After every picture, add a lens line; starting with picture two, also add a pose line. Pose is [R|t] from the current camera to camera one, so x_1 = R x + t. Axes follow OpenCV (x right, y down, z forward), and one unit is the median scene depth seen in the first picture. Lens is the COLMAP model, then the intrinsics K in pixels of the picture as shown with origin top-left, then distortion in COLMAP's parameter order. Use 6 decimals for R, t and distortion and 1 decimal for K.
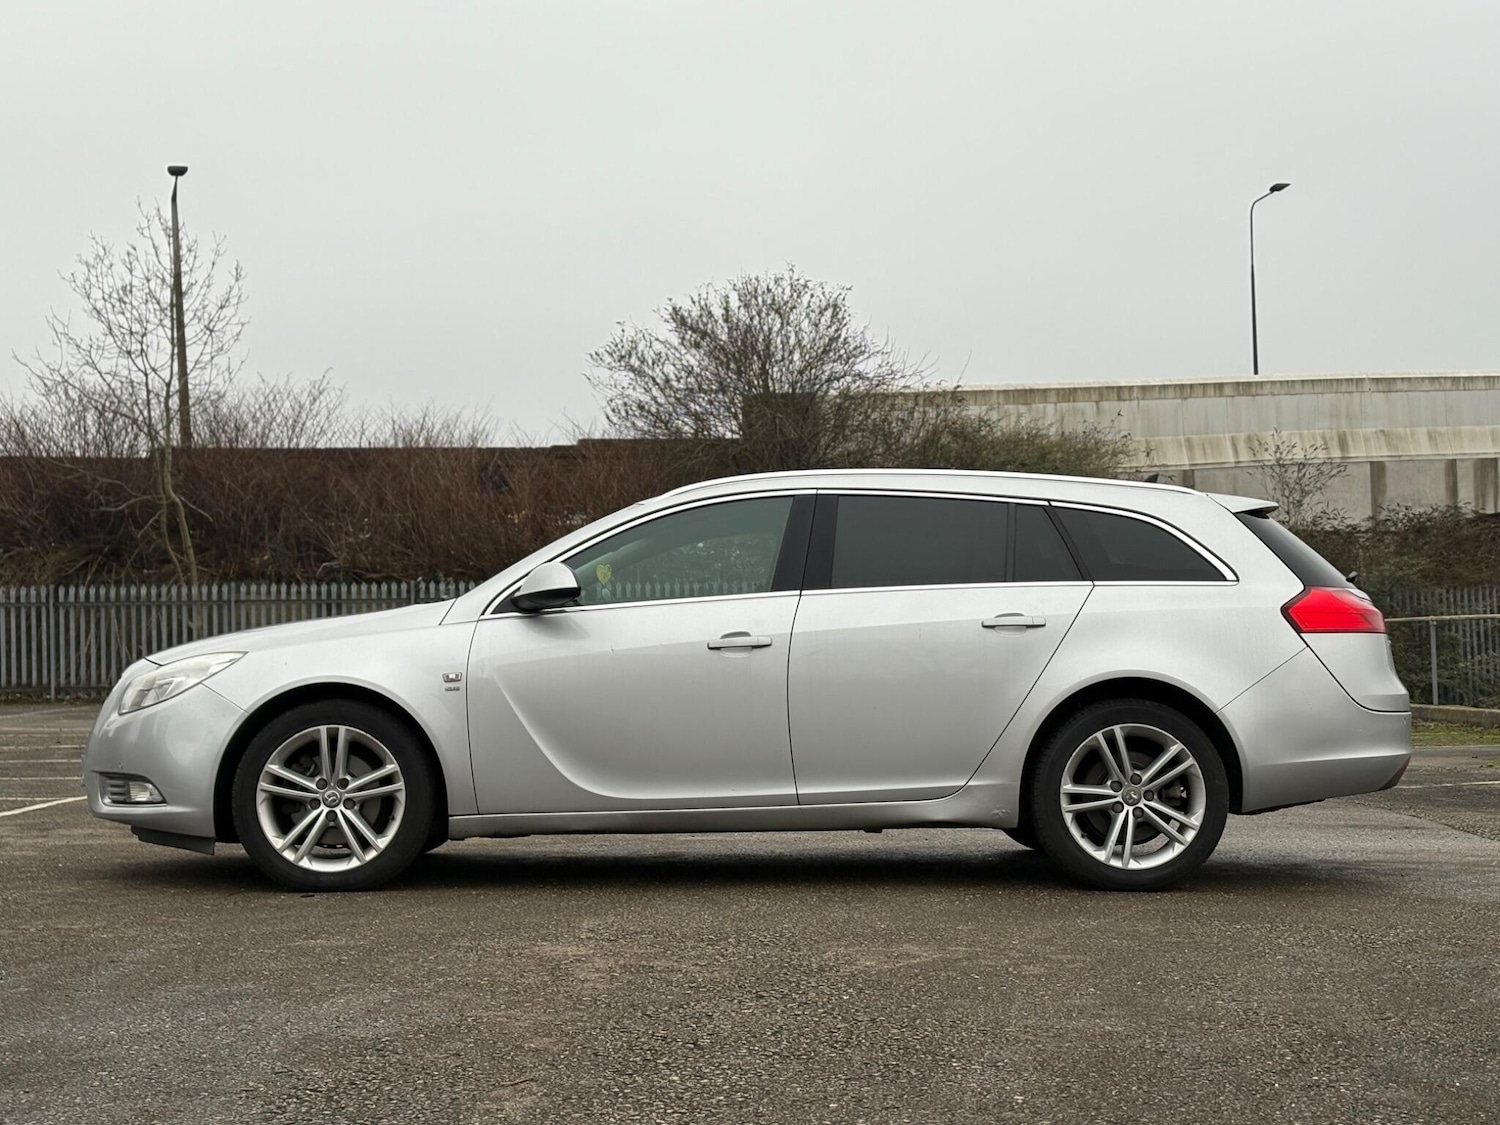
lens RADIAL K [[2358.3, 0, 774.5], [0, 2358.3, 566.7], [0, 0, 1]] dist [0.101744, 0.000000]
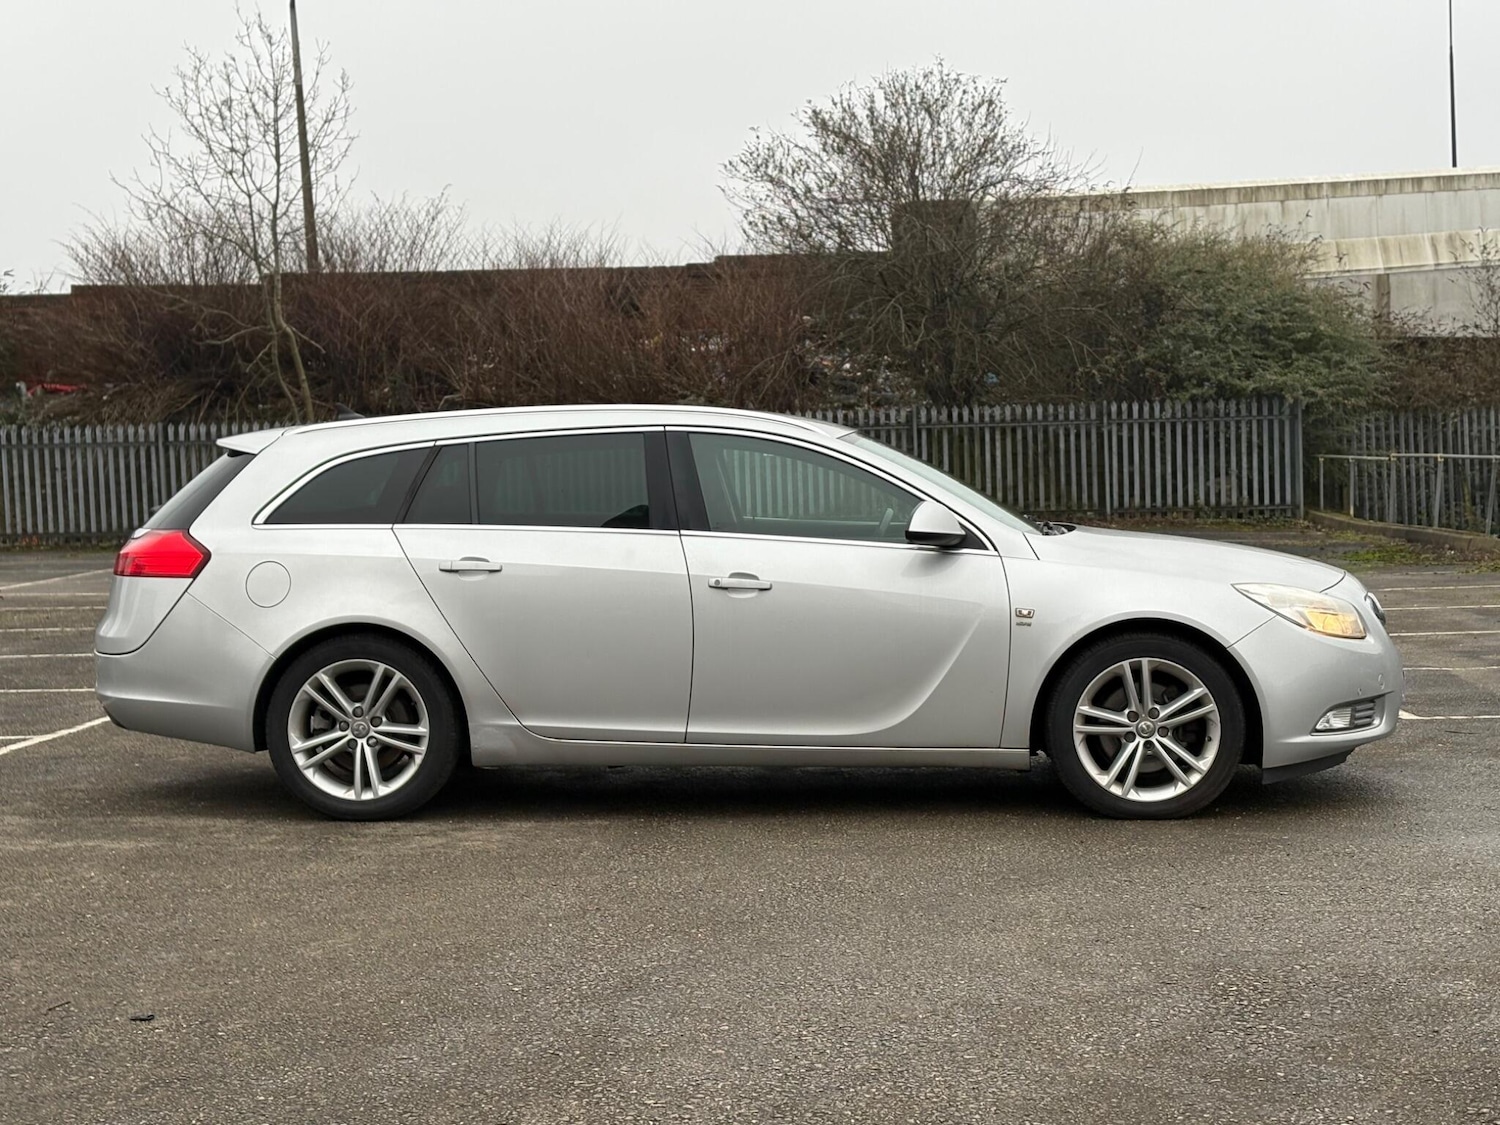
lens RADIAL K [[2358.3, 0, 759.5], [0, 2358.3, 570.0], [0, 0, 1]] dist [0.101744, 0.000000]
pose [[0.996970, -0.008983, -0.077262, 0.005749], [0.015415, 0.996425, 0.083066, -0.008489], [0.076240, -0.084006, 0.993544, 0.071576]]
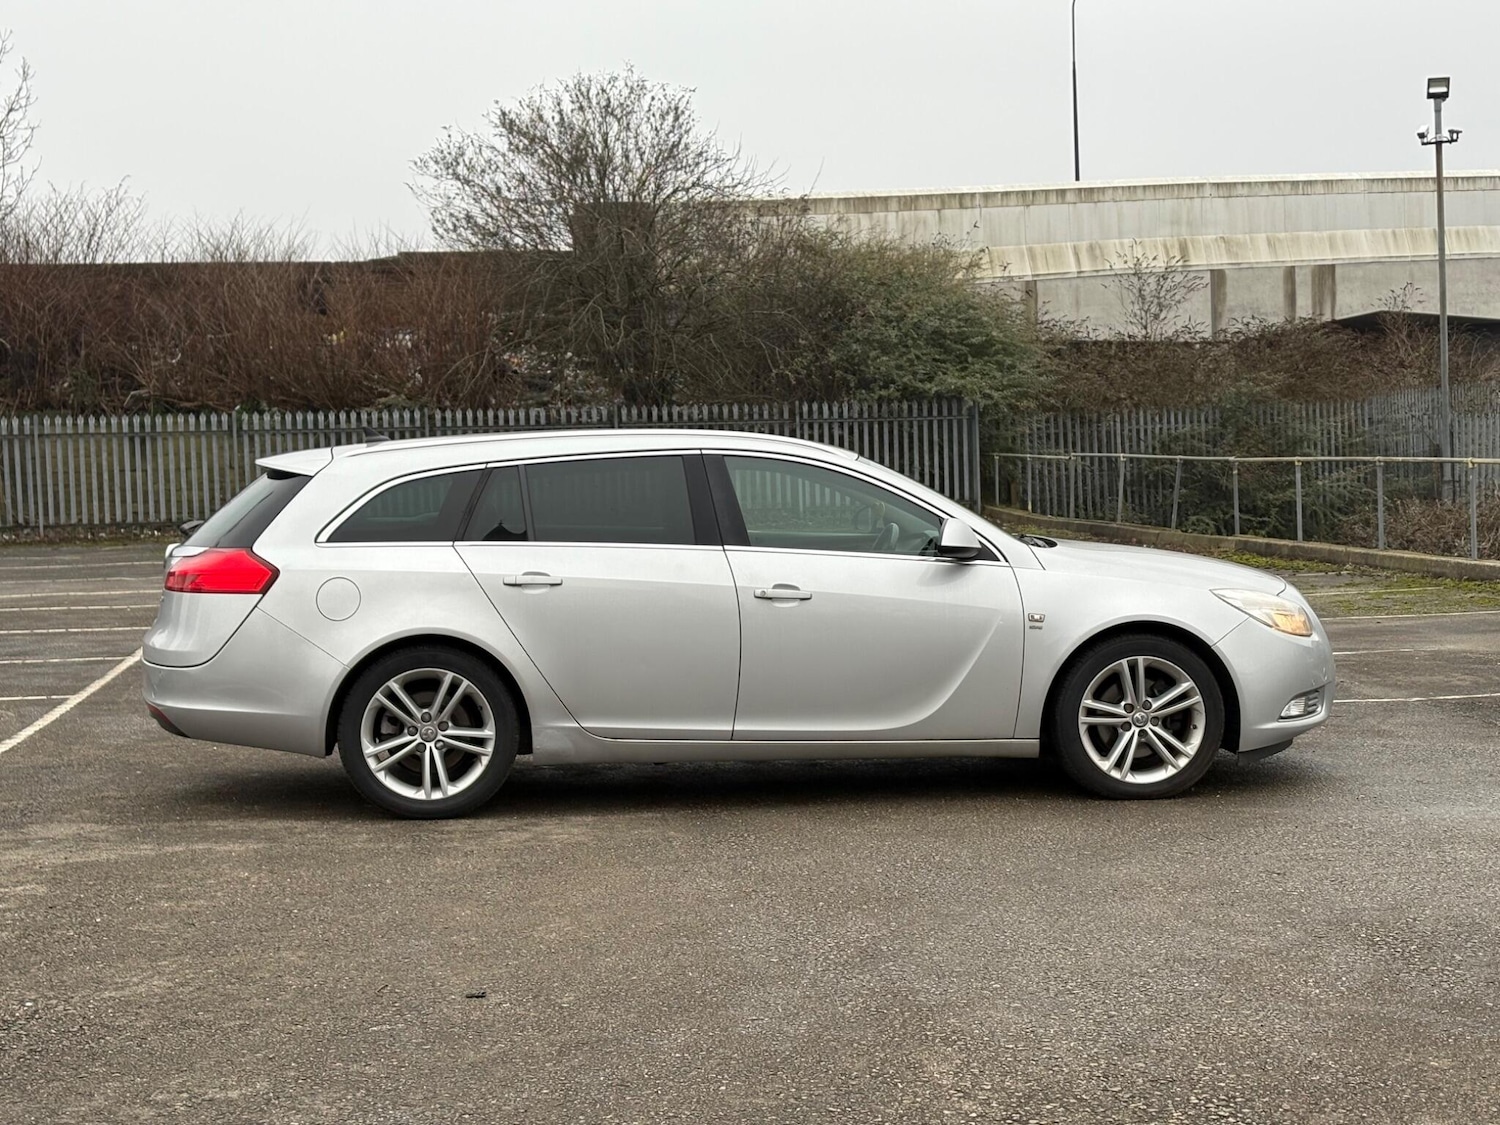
lens RADIAL K [[2358.3, 0, 755.5], [0, 2358.3, 571.0], [0, 0, 1]] dist [0.101744, 0.000000]
pose [[0.995348, -0.016875, 0.094856, -0.037231], [0.008313, 0.995913, 0.089938, -0.012893], [-0.095986, -0.088731, 0.991420, 0.051762]]
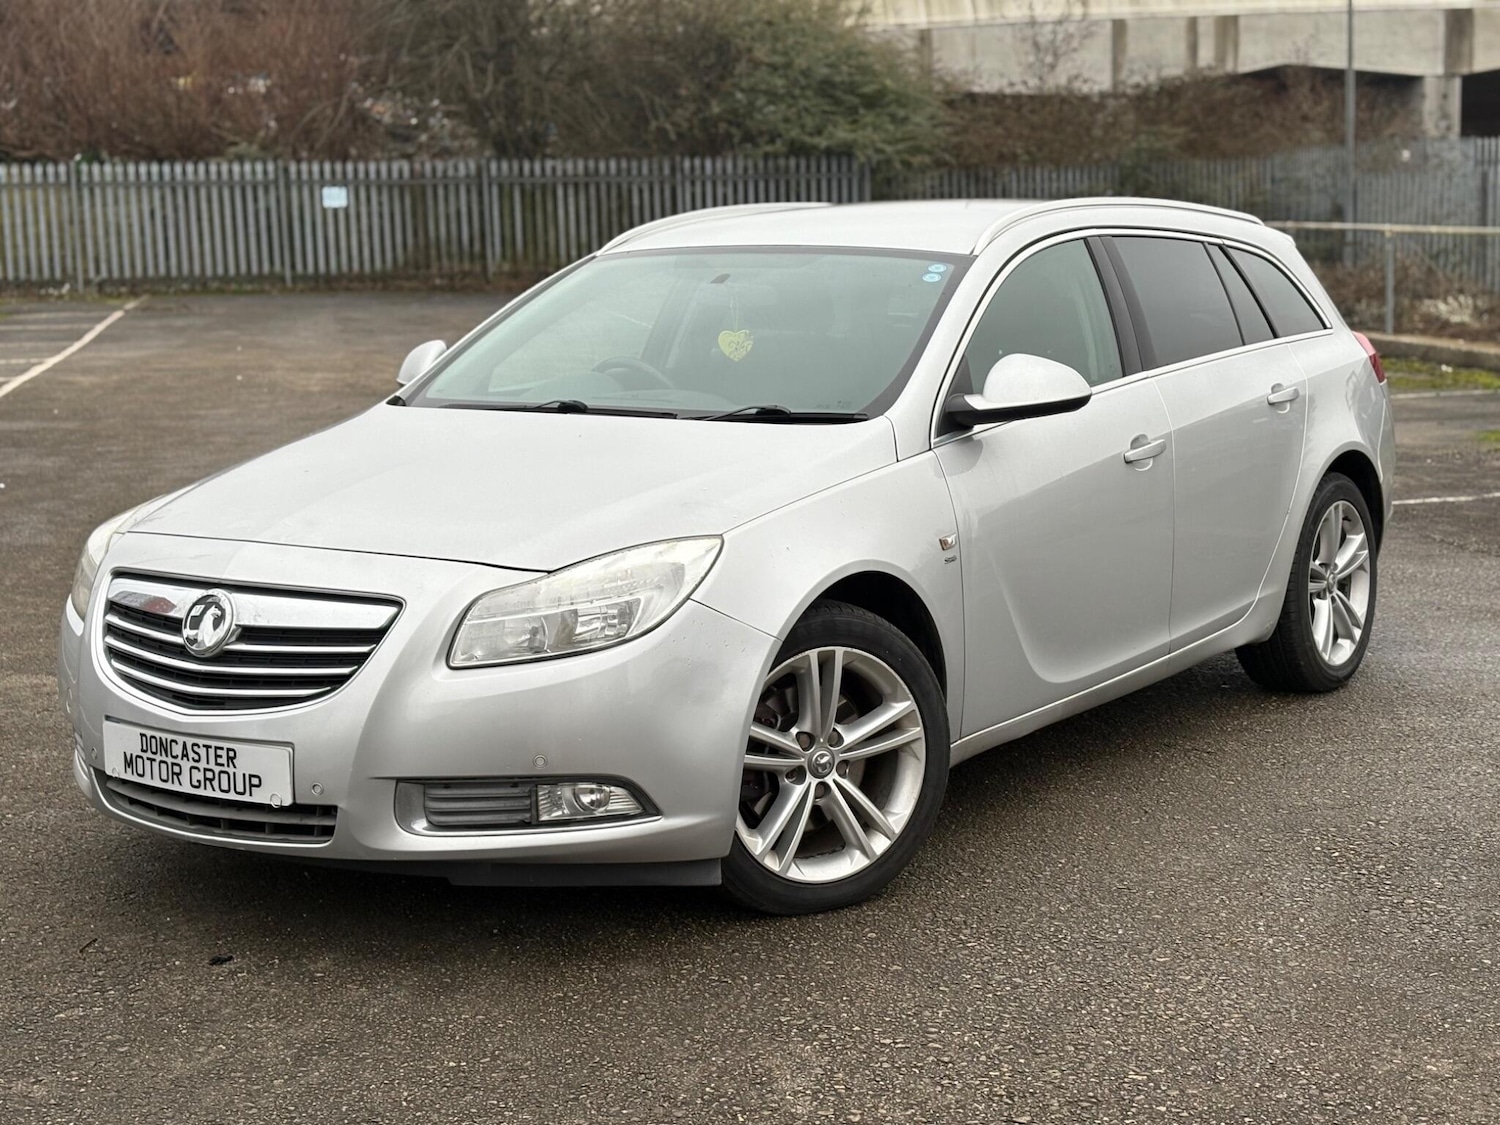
lens RADIAL K [[2358.3, 0, 756.3], [0, 2358.3, 576.5], [0, 0, 1]] dist [0.101744, 0.000000]
pose [[0.989915, -0.028817, 0.138701, -0.029656], [0.001212, 0.980779, 0.195120, -0.014150], [-0.141658, -0.192984, 0.970922, 0.086990]]
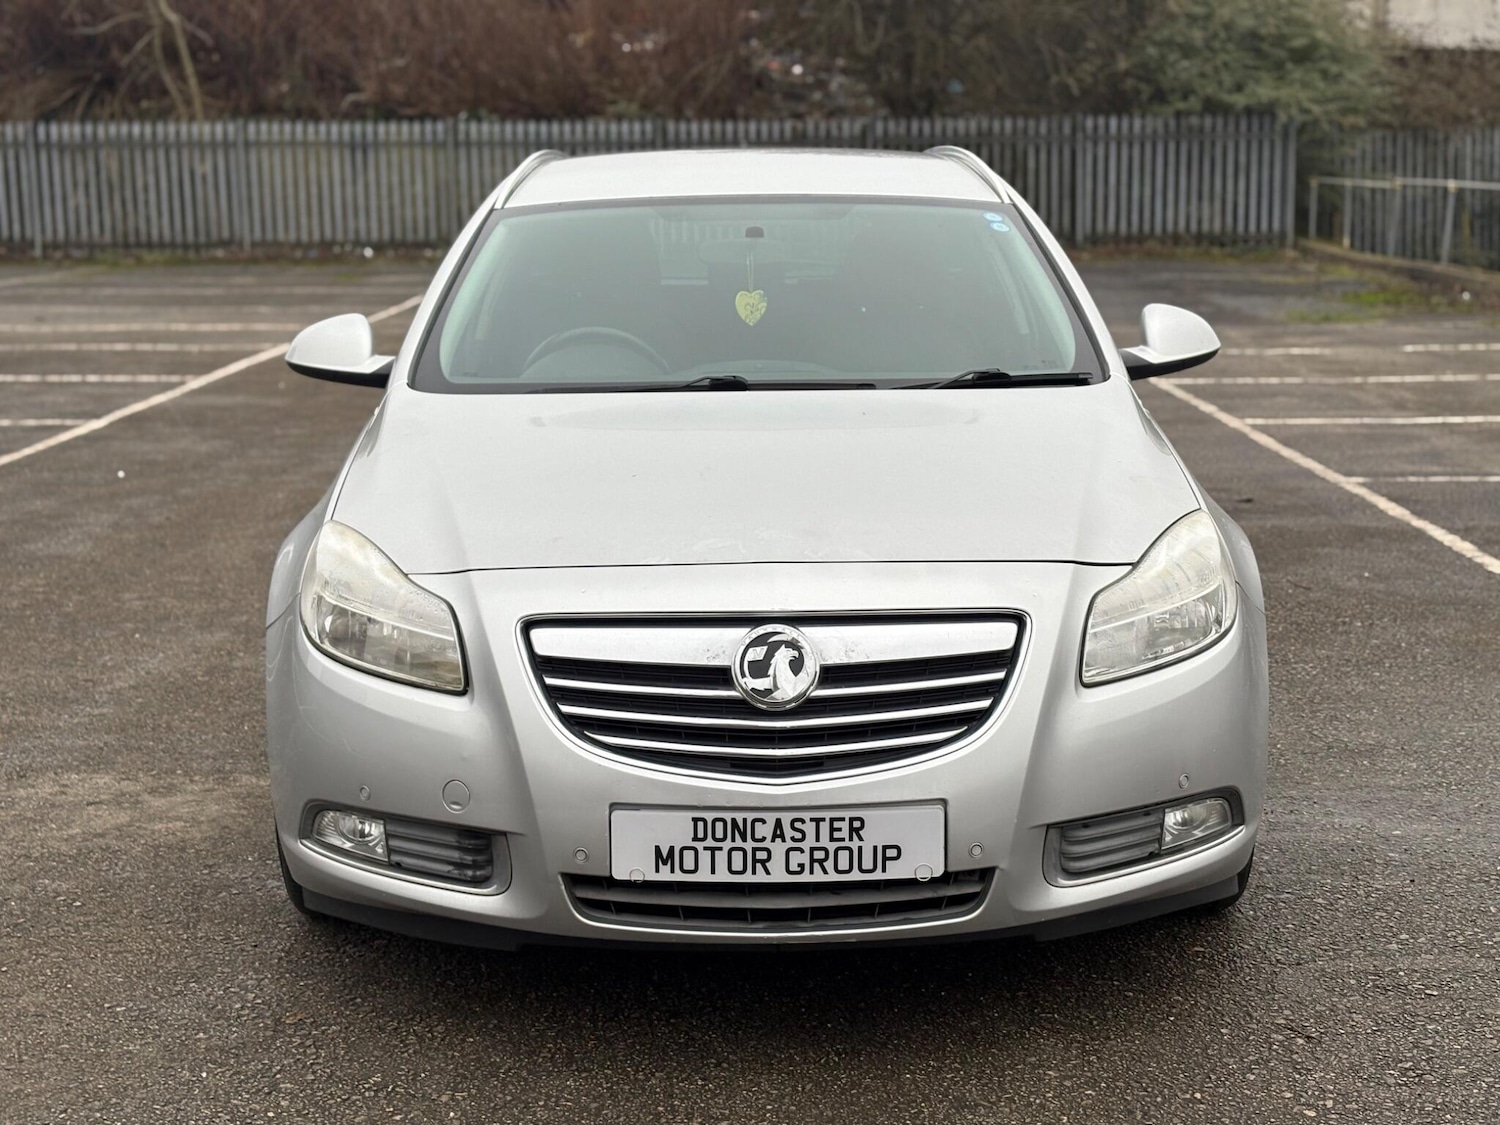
lens RADIAL K [[2358.3, 0, 766.2], [0, 2358.3, 565.6], [0, 0, 1]] dist [0.101744, 0.000000]
pose [[0.998466, 0.012279, -0.053993, 0.006044], [-0.001003, 0.978953, 0.204082, -0.010386], [0.055363, -0.203715, 0.977464, 0.143662]]
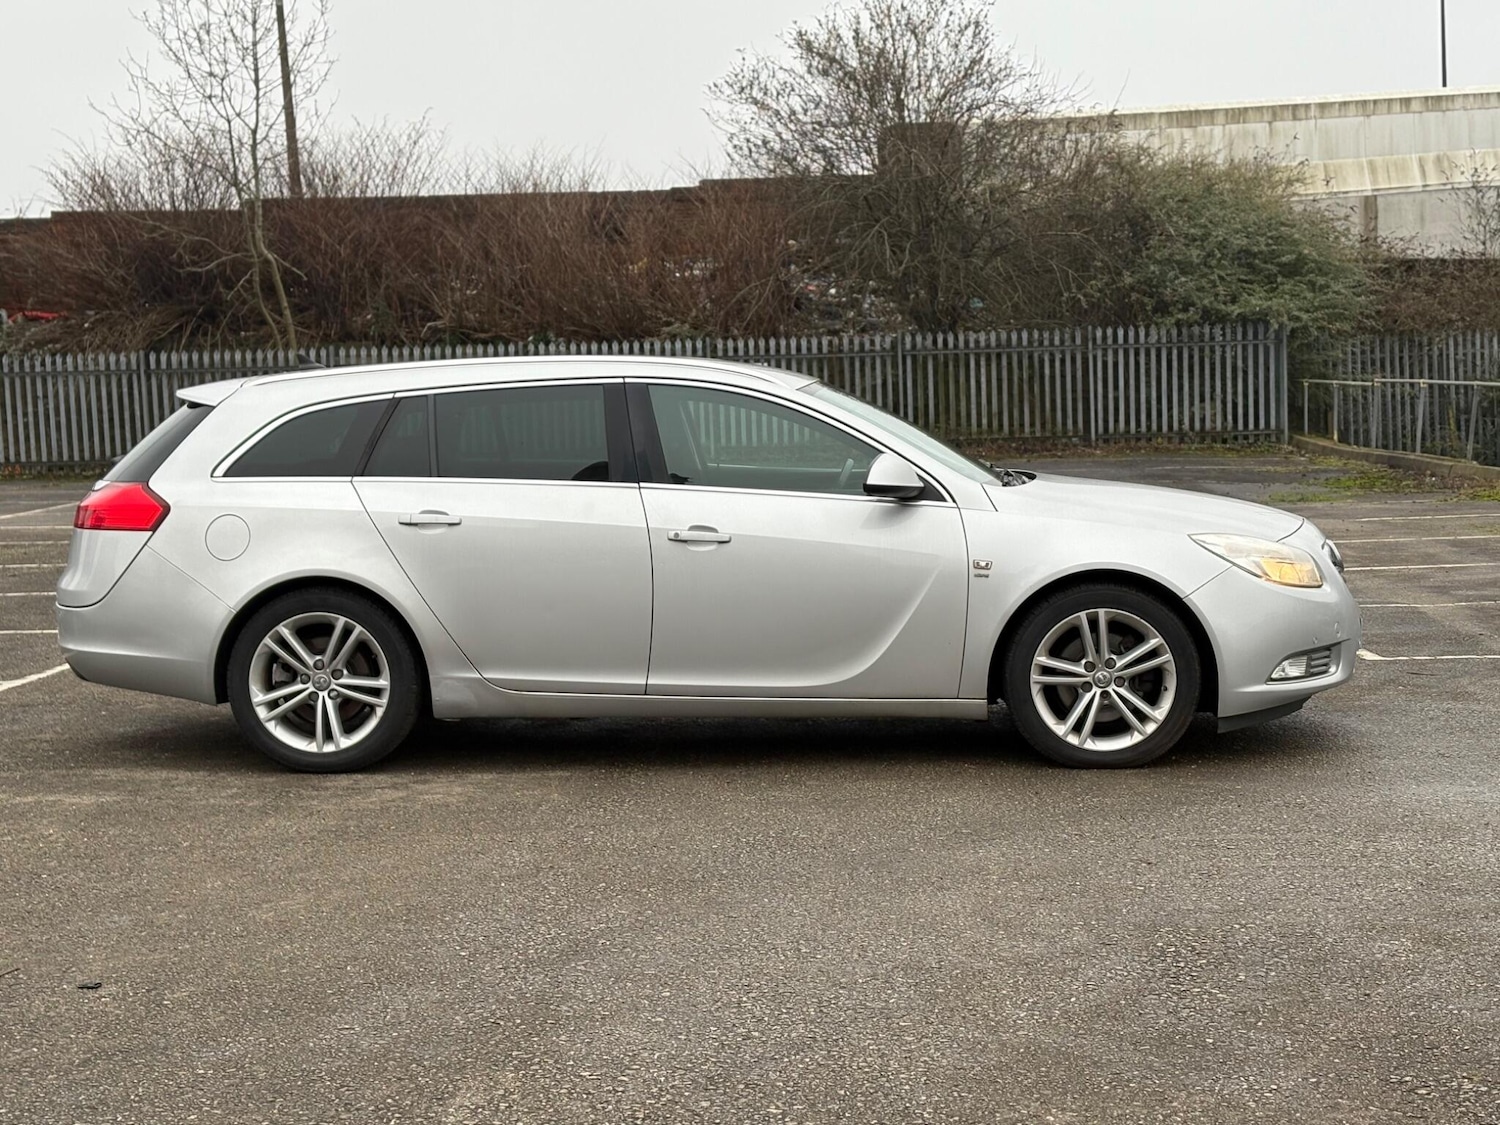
lens RADIAL K [[2358.3, 0, 764.5], [0, 2358.3, 574.3], [0, 0, 1]] dist [0.101744, 0.000000]
pose [[0.997305, -0.009830, -0.072703, 0.008928], [0.018462, 0.992719, 0.119029, -0.011469], [0.071003, -0.120051, 0.990225, 0.071566]]
